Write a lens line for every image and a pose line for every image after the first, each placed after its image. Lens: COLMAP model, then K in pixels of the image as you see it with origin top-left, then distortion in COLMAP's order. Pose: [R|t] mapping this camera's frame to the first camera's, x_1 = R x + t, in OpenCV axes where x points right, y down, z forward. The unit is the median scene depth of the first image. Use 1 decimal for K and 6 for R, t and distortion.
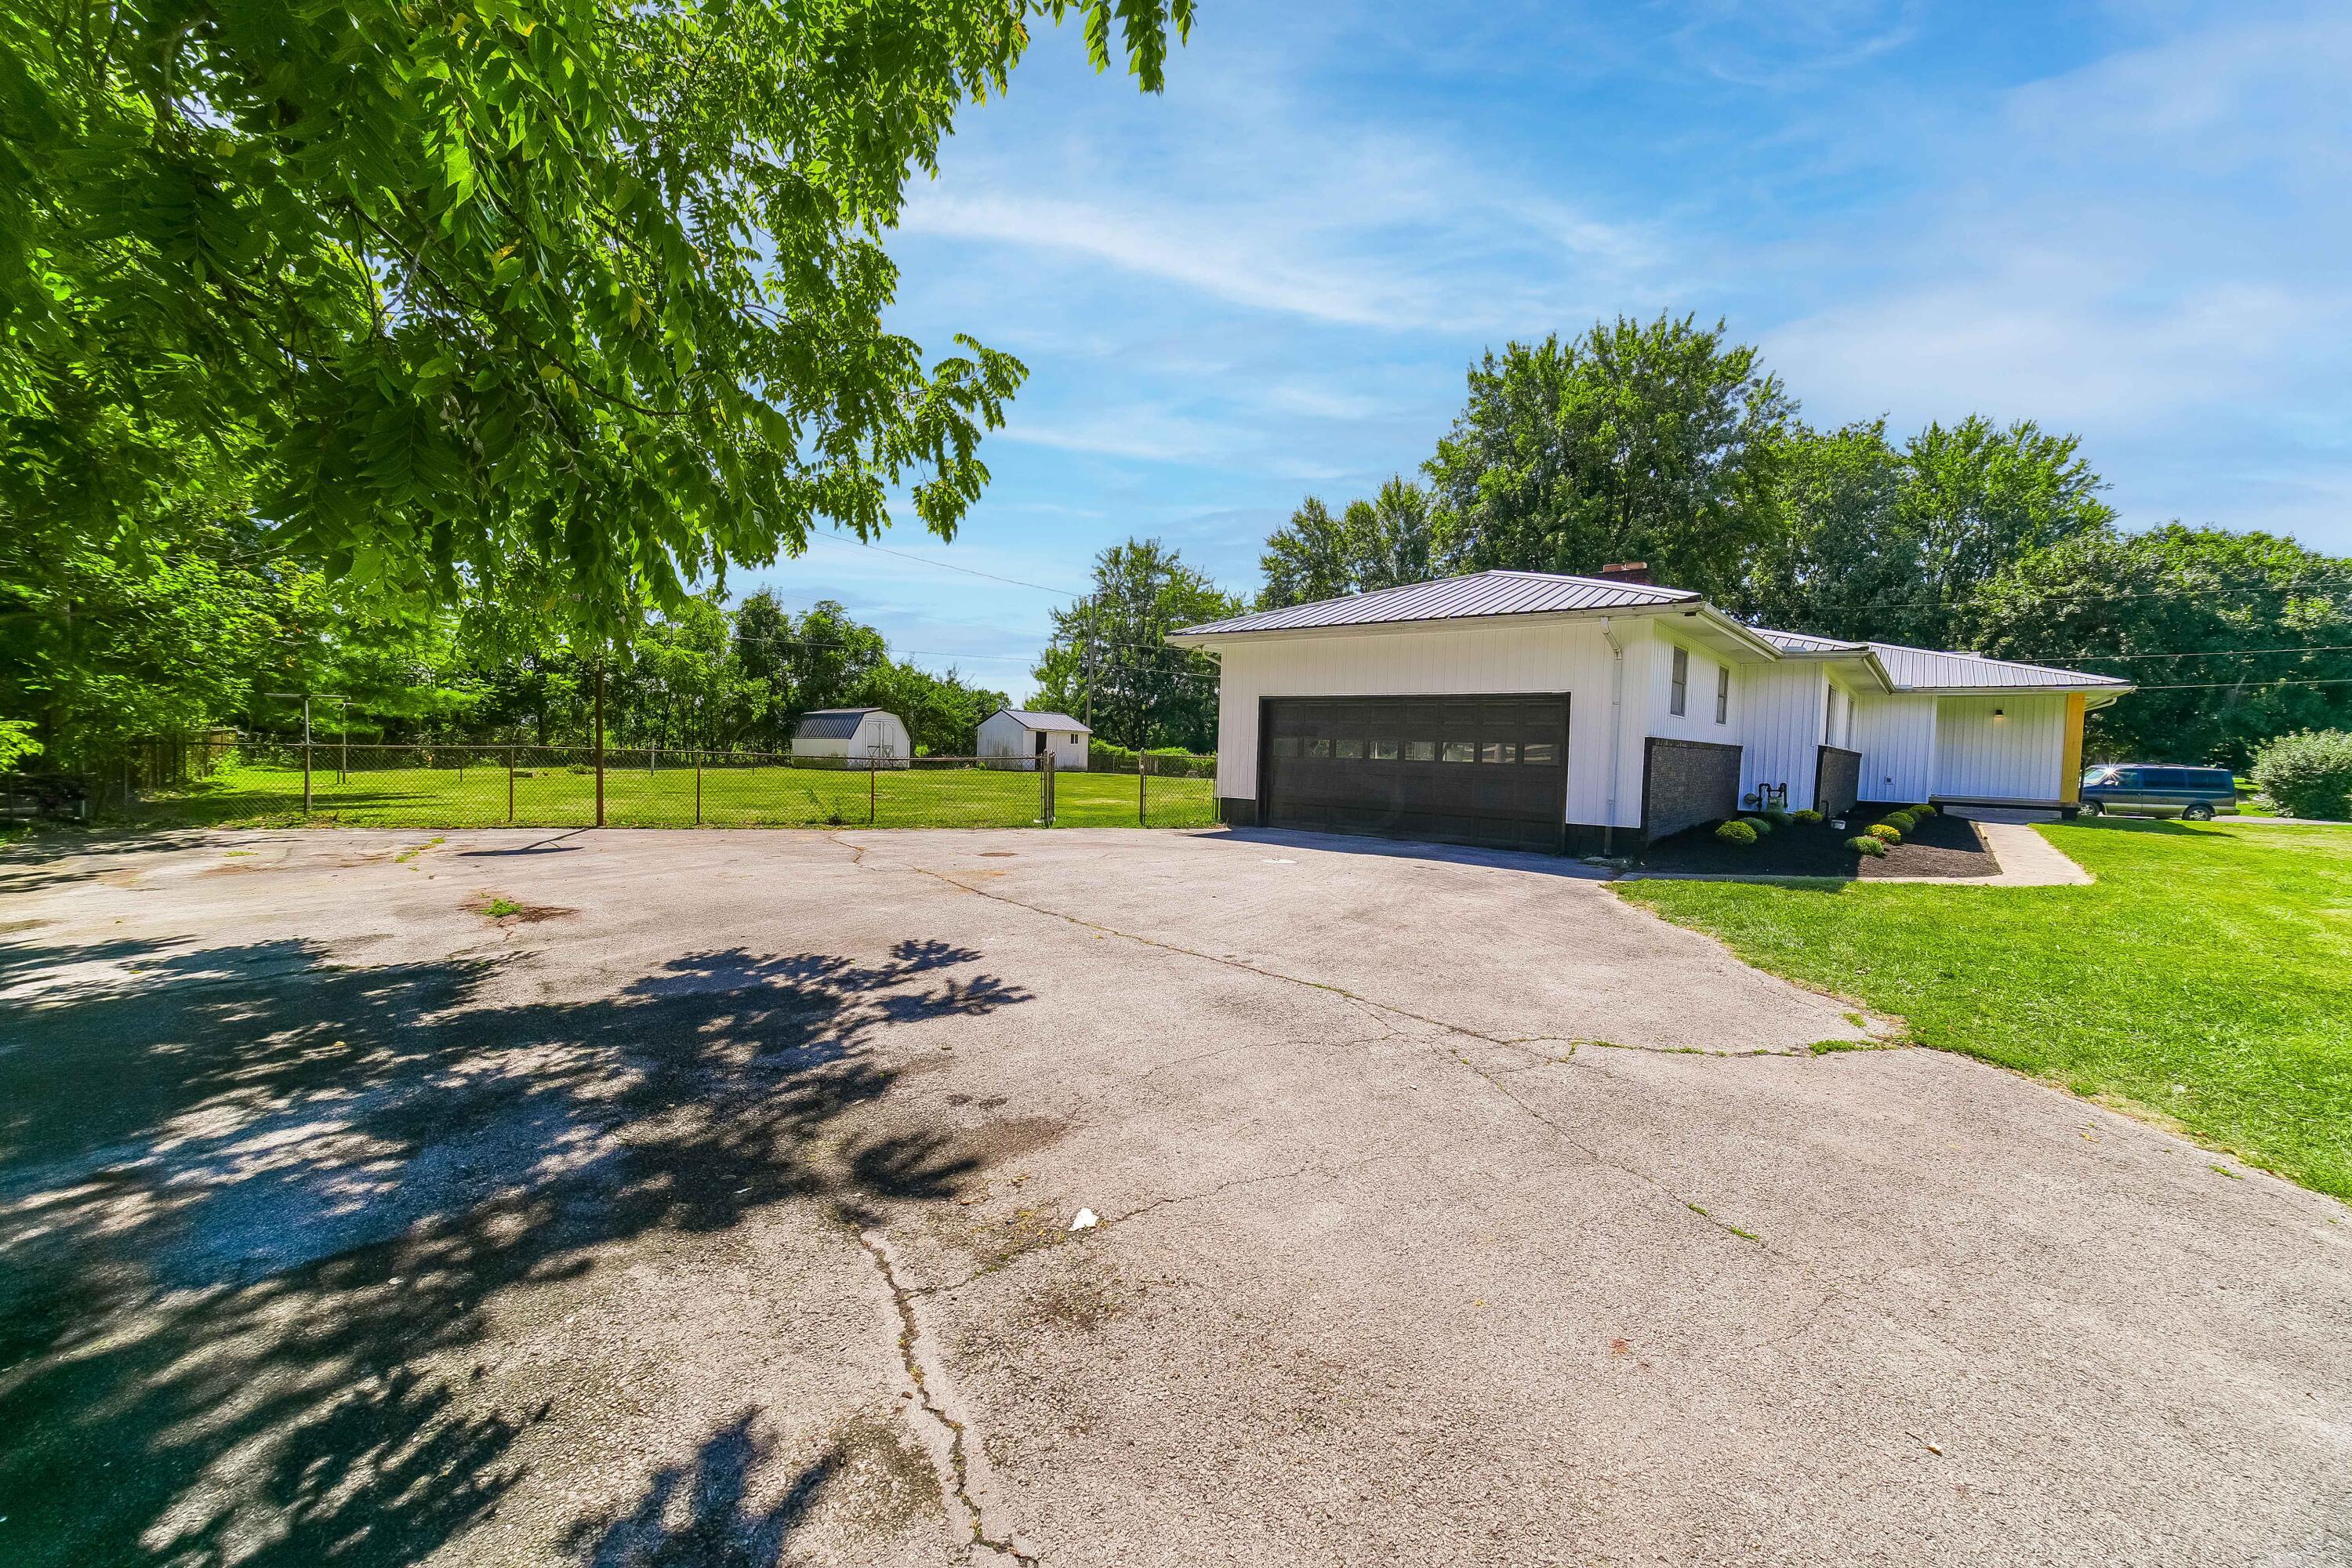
lens RADIAL K [[964.5, 0, 1176.0], [0, 964.5, 784.0], [0, 0, 1]] dist [0.013387, 0.000094]
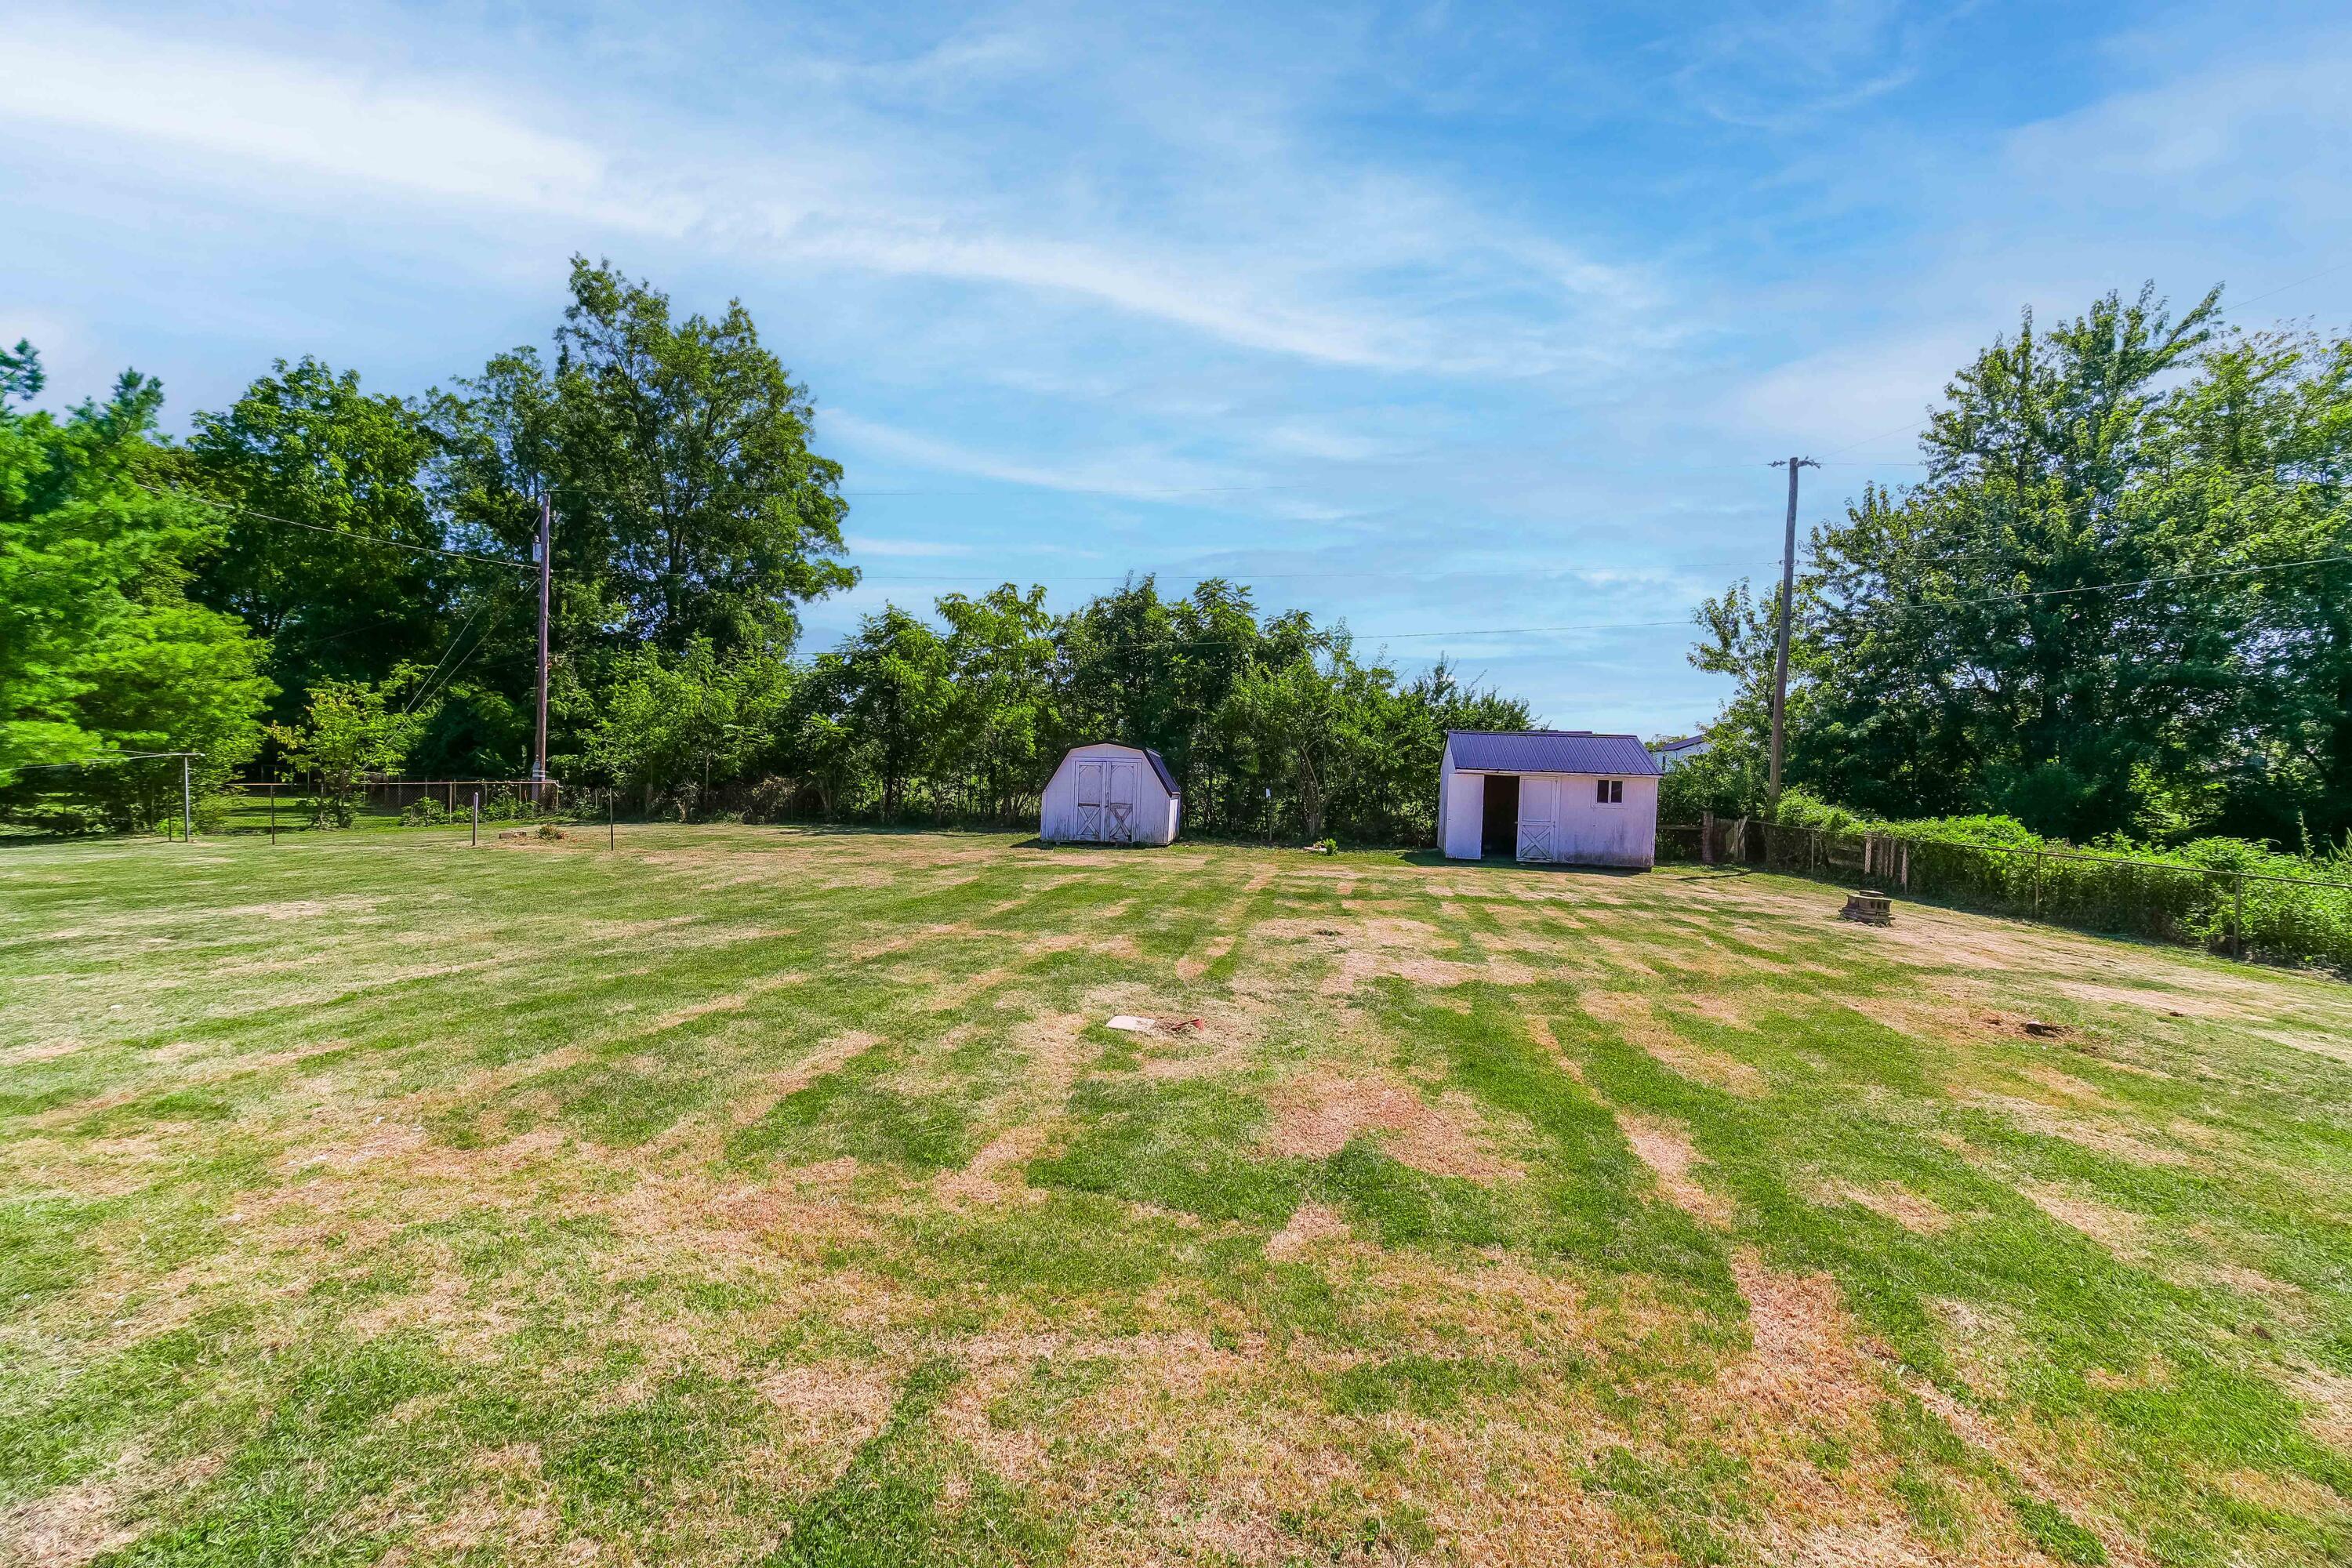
lens RADIAL K [[964.5, 0, 1176.0], [0, 964.5, 784.0], [0, 0, 1]] dist [0.013387, 0.000094]
pose [[0.527360, 0.000184, -0.849642, 0.139131], [-0.042021, 0.998782, -0.025866, -0.028015], [0.848602, 0.049344, 0.526725, 0.558106]]
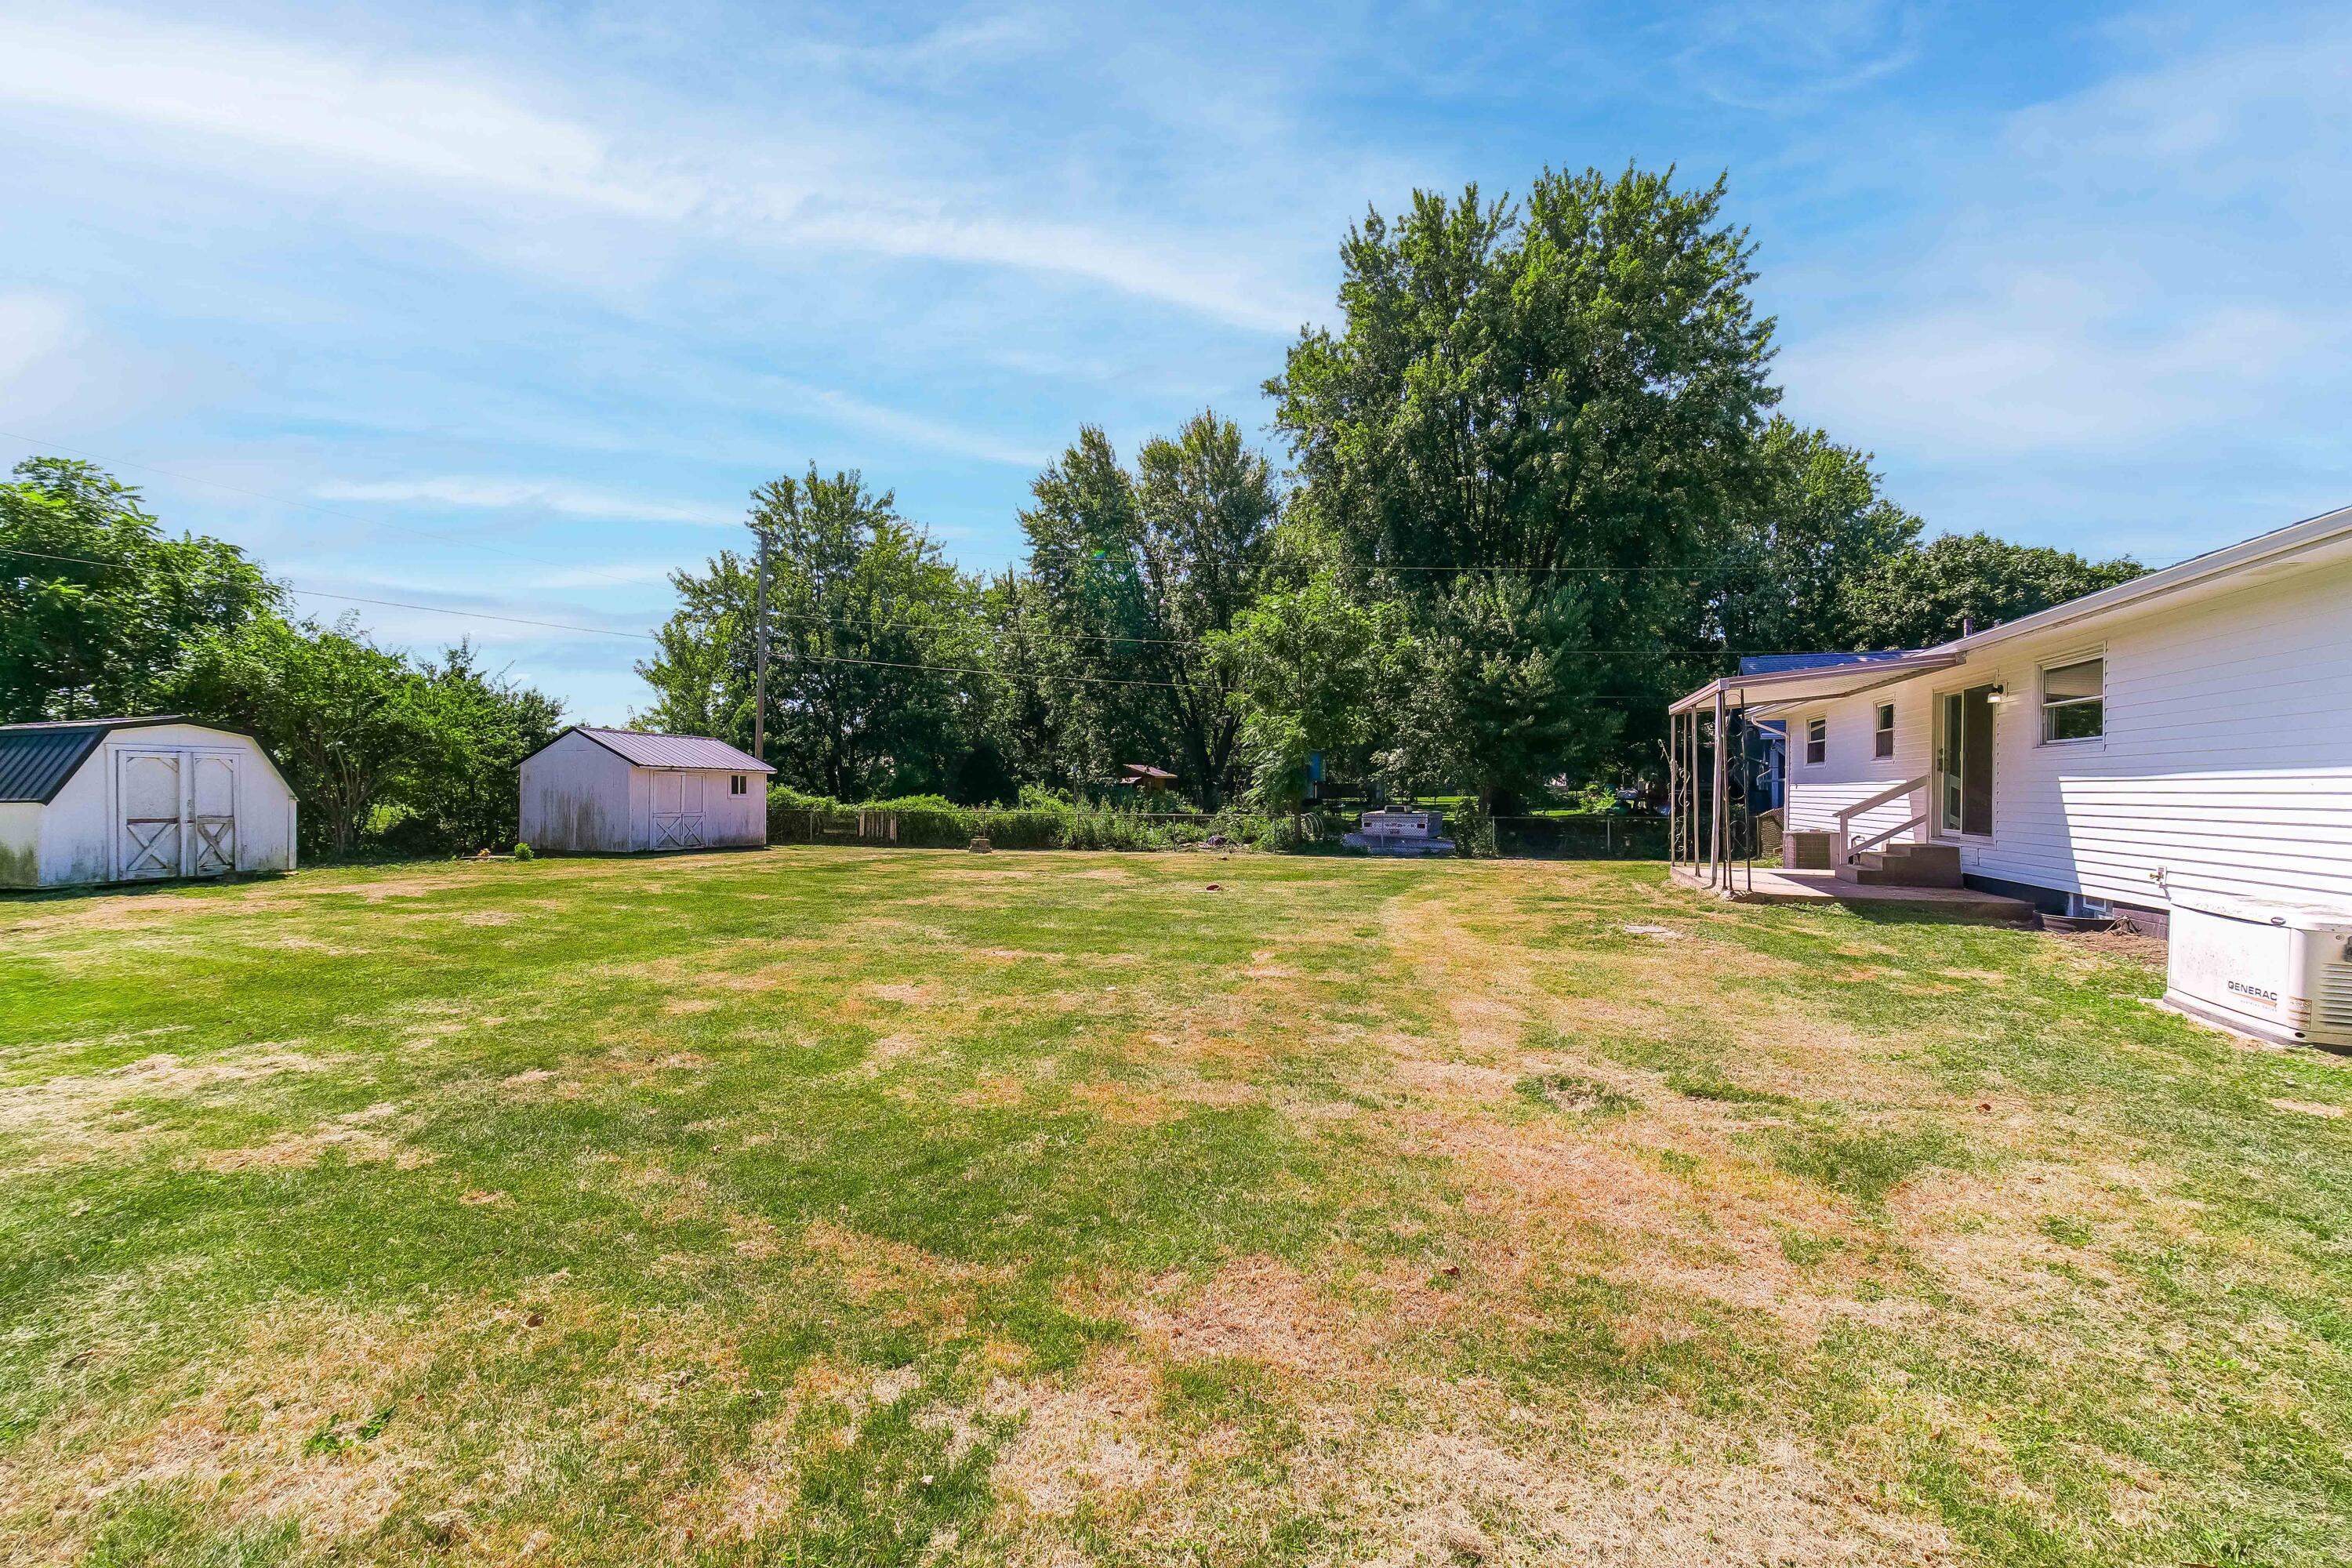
lens RADIAL K [[964.5, 0, 1176.0], [0, 964.5, 784.0], [0, 0, 1]] dist [0.013387, 0.000094]
pose [[0.937206, -0.025845, 0.347818, -0.060115], [0.040778, 0.998531, -0.035681, -0.017505], [-0.346385, 0.047624, 0.936883, 0.400216]]
